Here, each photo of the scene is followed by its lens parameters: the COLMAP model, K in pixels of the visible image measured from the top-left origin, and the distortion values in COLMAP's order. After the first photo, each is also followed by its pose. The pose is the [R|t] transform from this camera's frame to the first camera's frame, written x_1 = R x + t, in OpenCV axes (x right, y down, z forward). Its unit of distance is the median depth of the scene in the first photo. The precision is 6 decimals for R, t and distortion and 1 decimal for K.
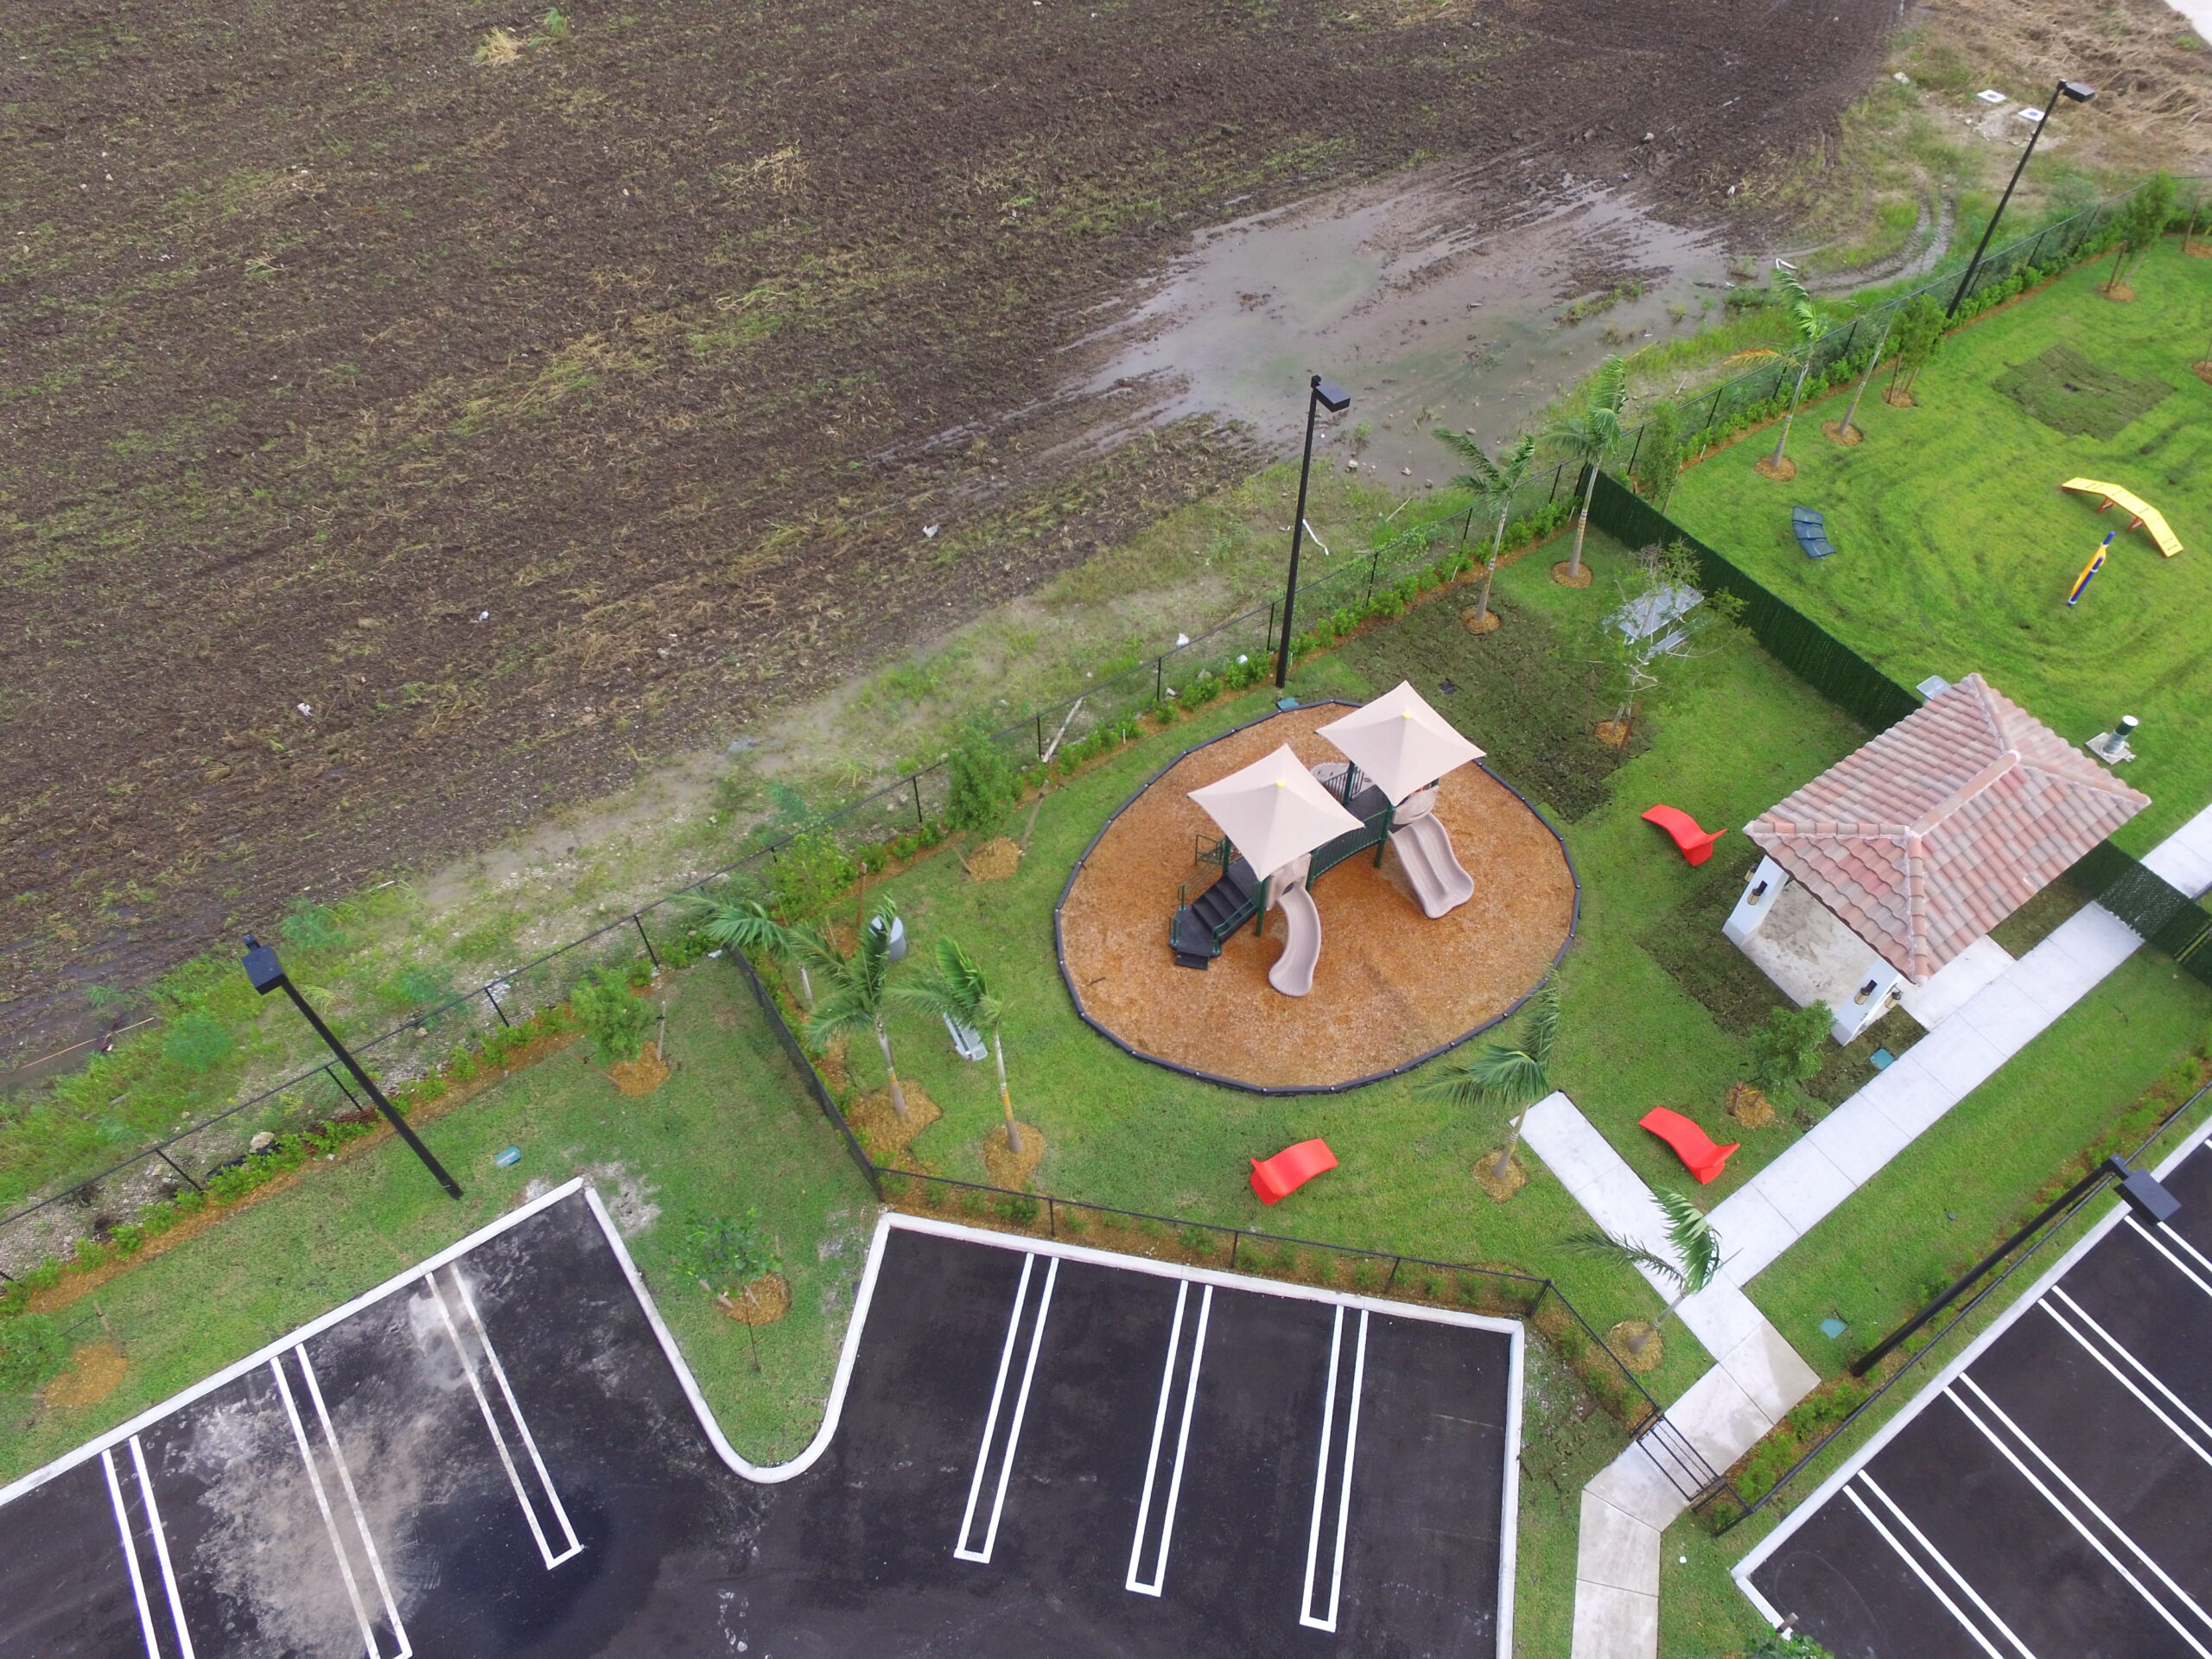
lens RADIAL K [[1496.2, 0, 1120.9], [0, 1496.2, 812.7], [0, 0, 1]] dist [-0.122396, 0.090084]
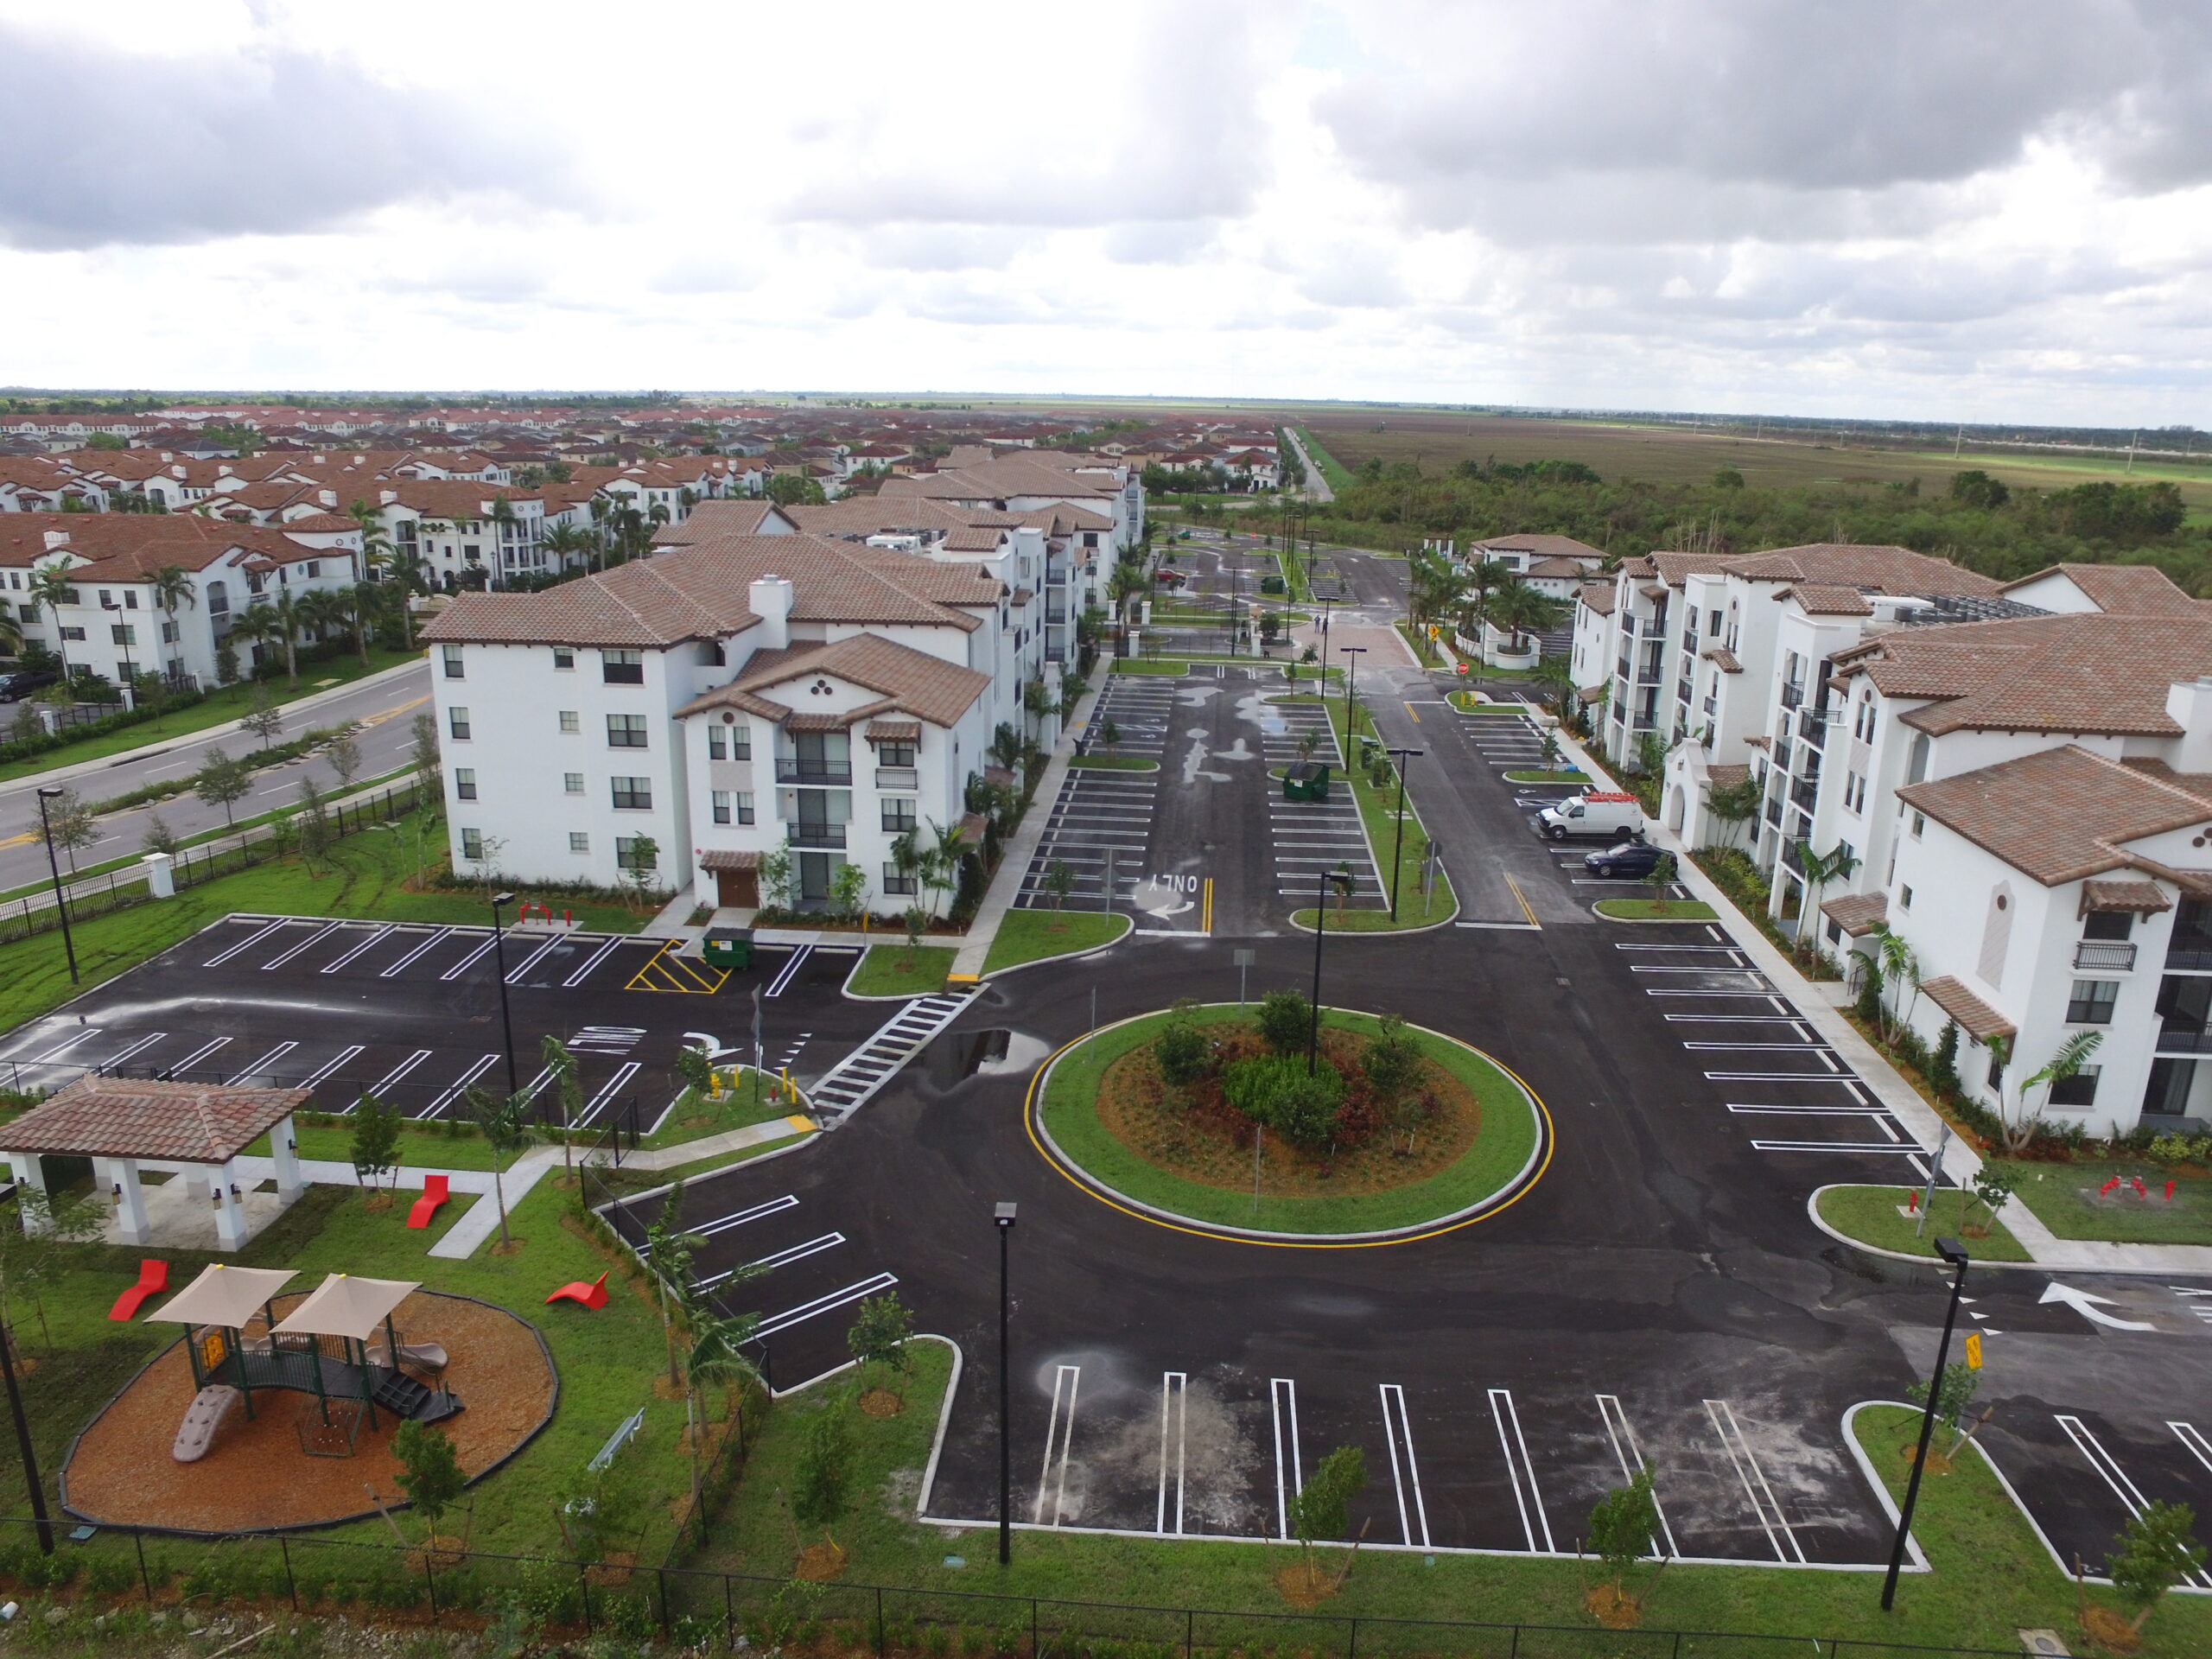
lens RADIAL K [[1496.2, 0, 1120.9], [0, 1496.2, 812.7], [0, 0, 1]] dist [-0.122396, 0.090084]
pose [[-0.786569, -0.191691, 0.586995, -0.738503], [0.464504, 0.442672, 0.766992, -0.578095], [-0.406872, 0.875954, -0.259151, 0.493176]]
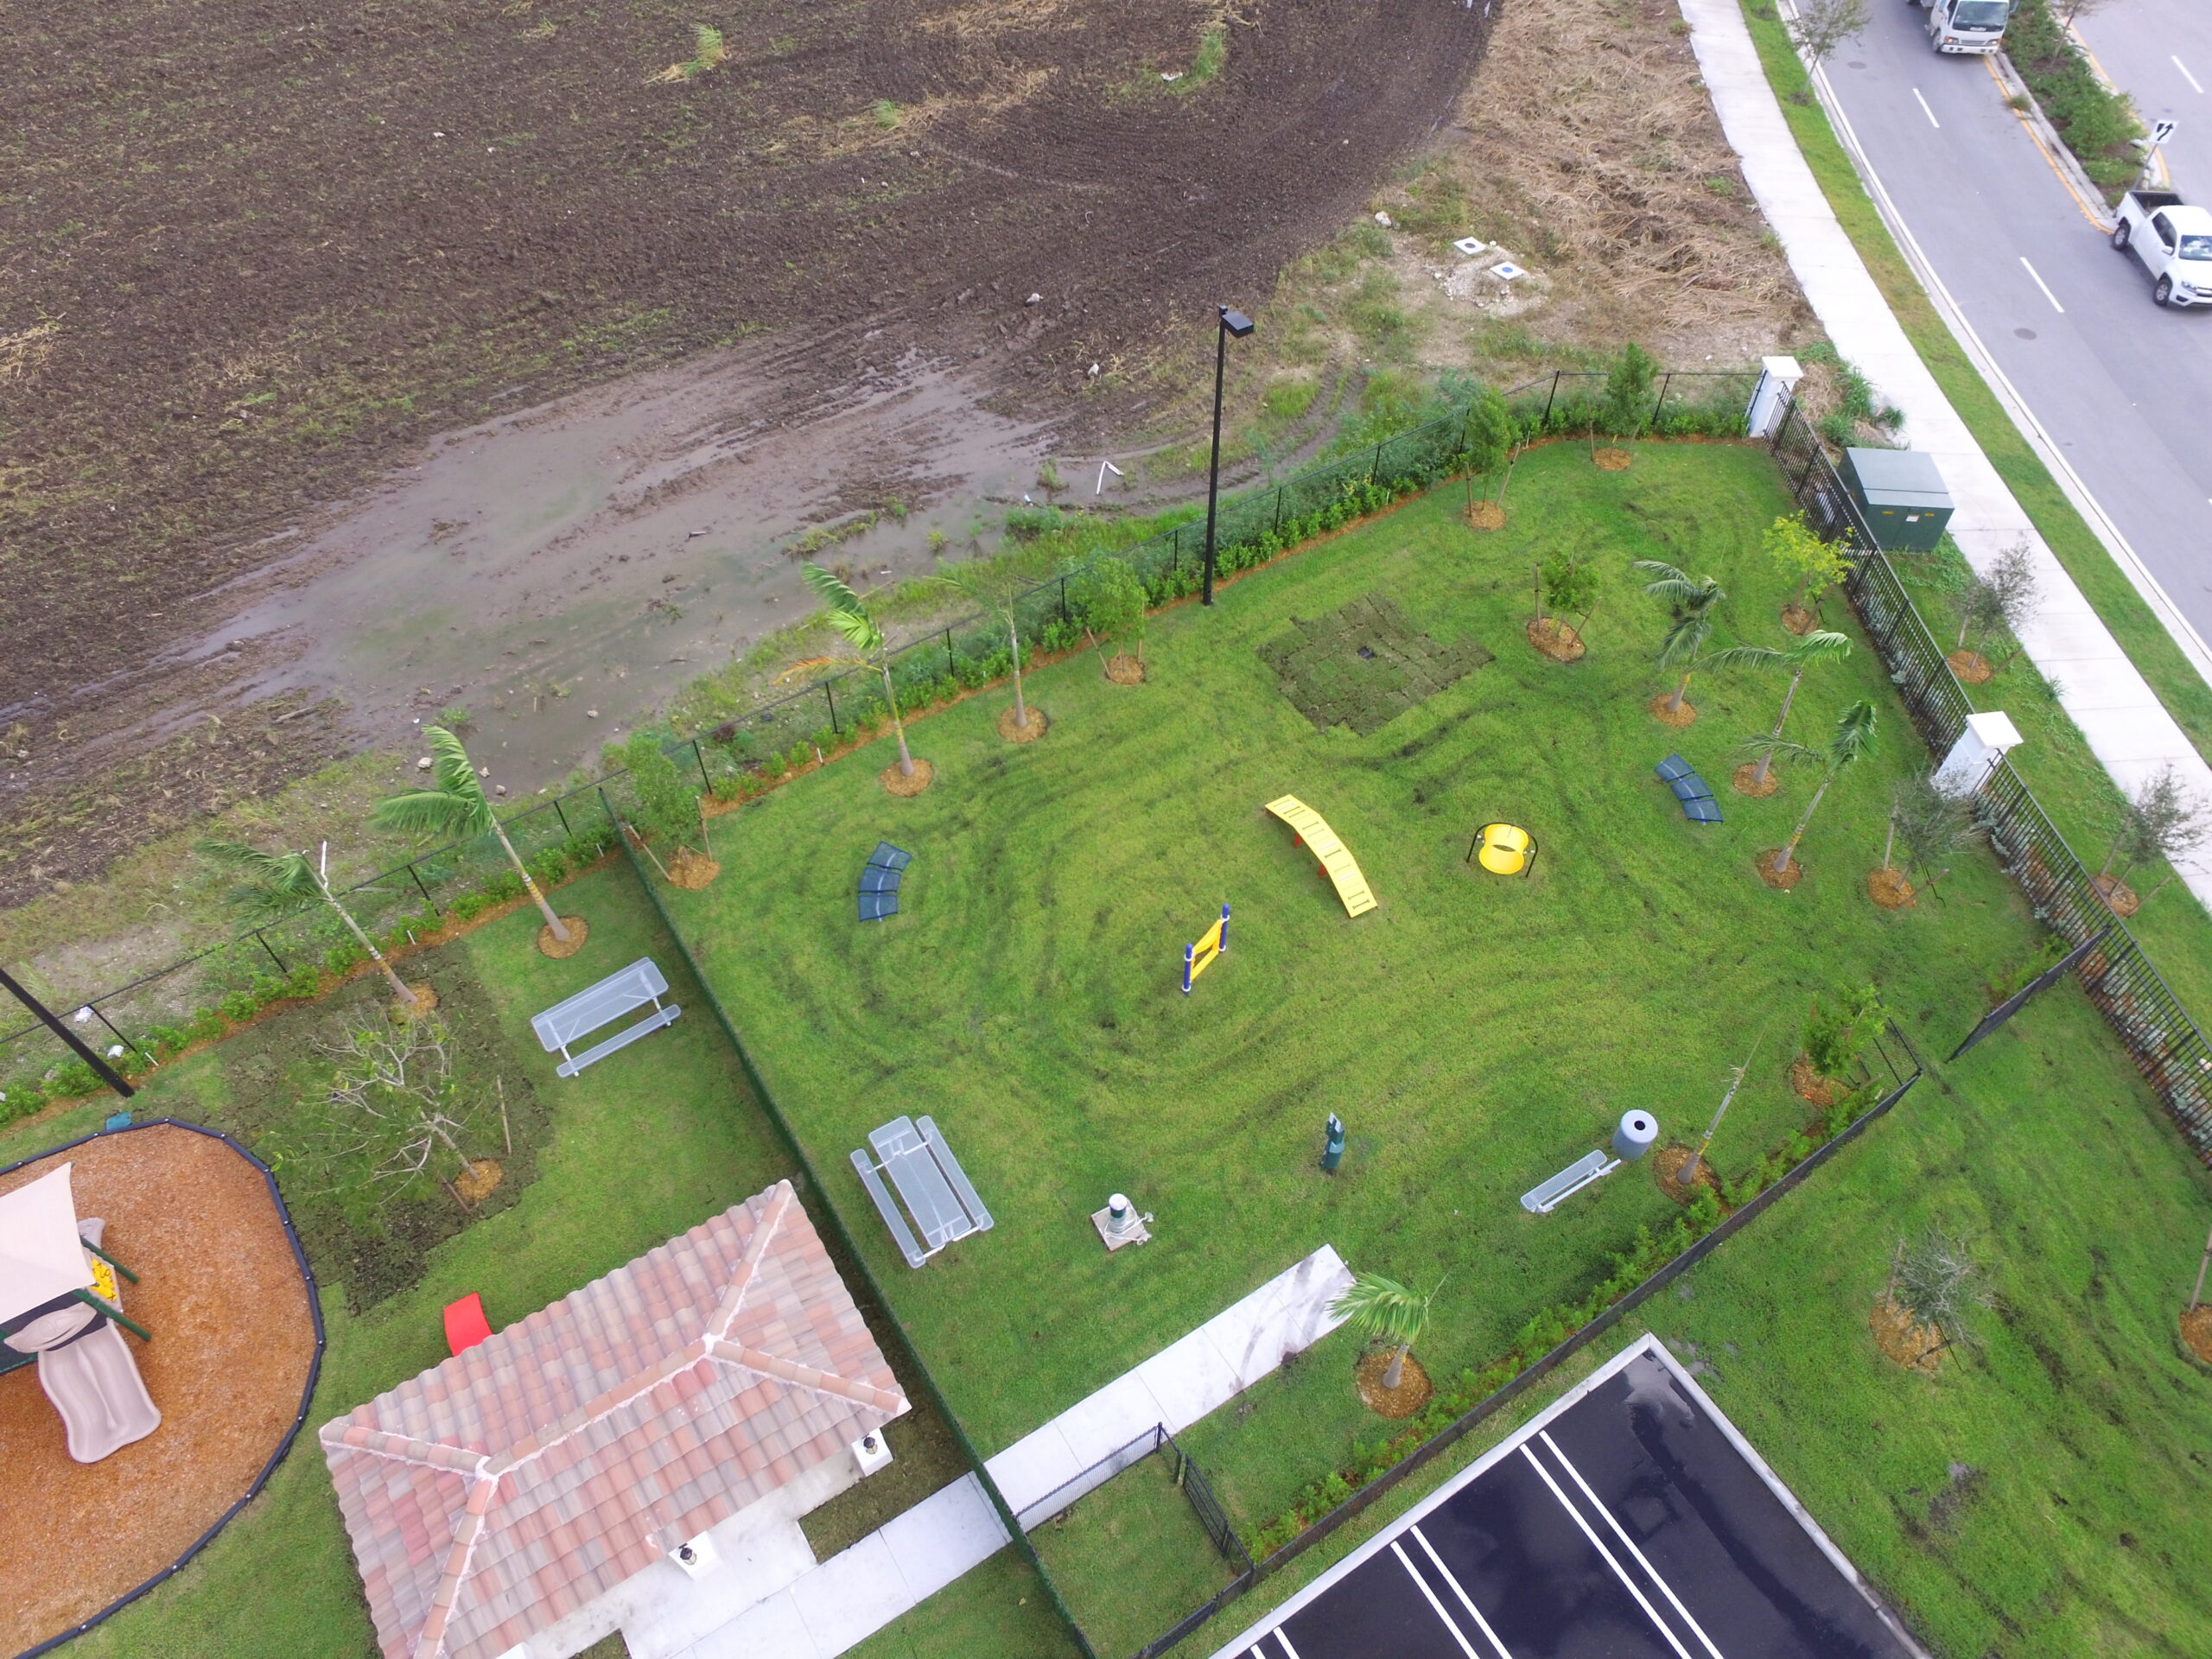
lens RADIAL K [[1496.2, 0, 1120.9], [0, 1496.2, 812.7], [0, 0, 1]] dist [-0.122396, 0.090084]
pose [[0.999618, 0.018653, -0.020403, 0.592569], [-0.018735, 0.999817, -0.003836, -0.219184], [0.020328, 0.004217, 0.999784, 0.184602]]
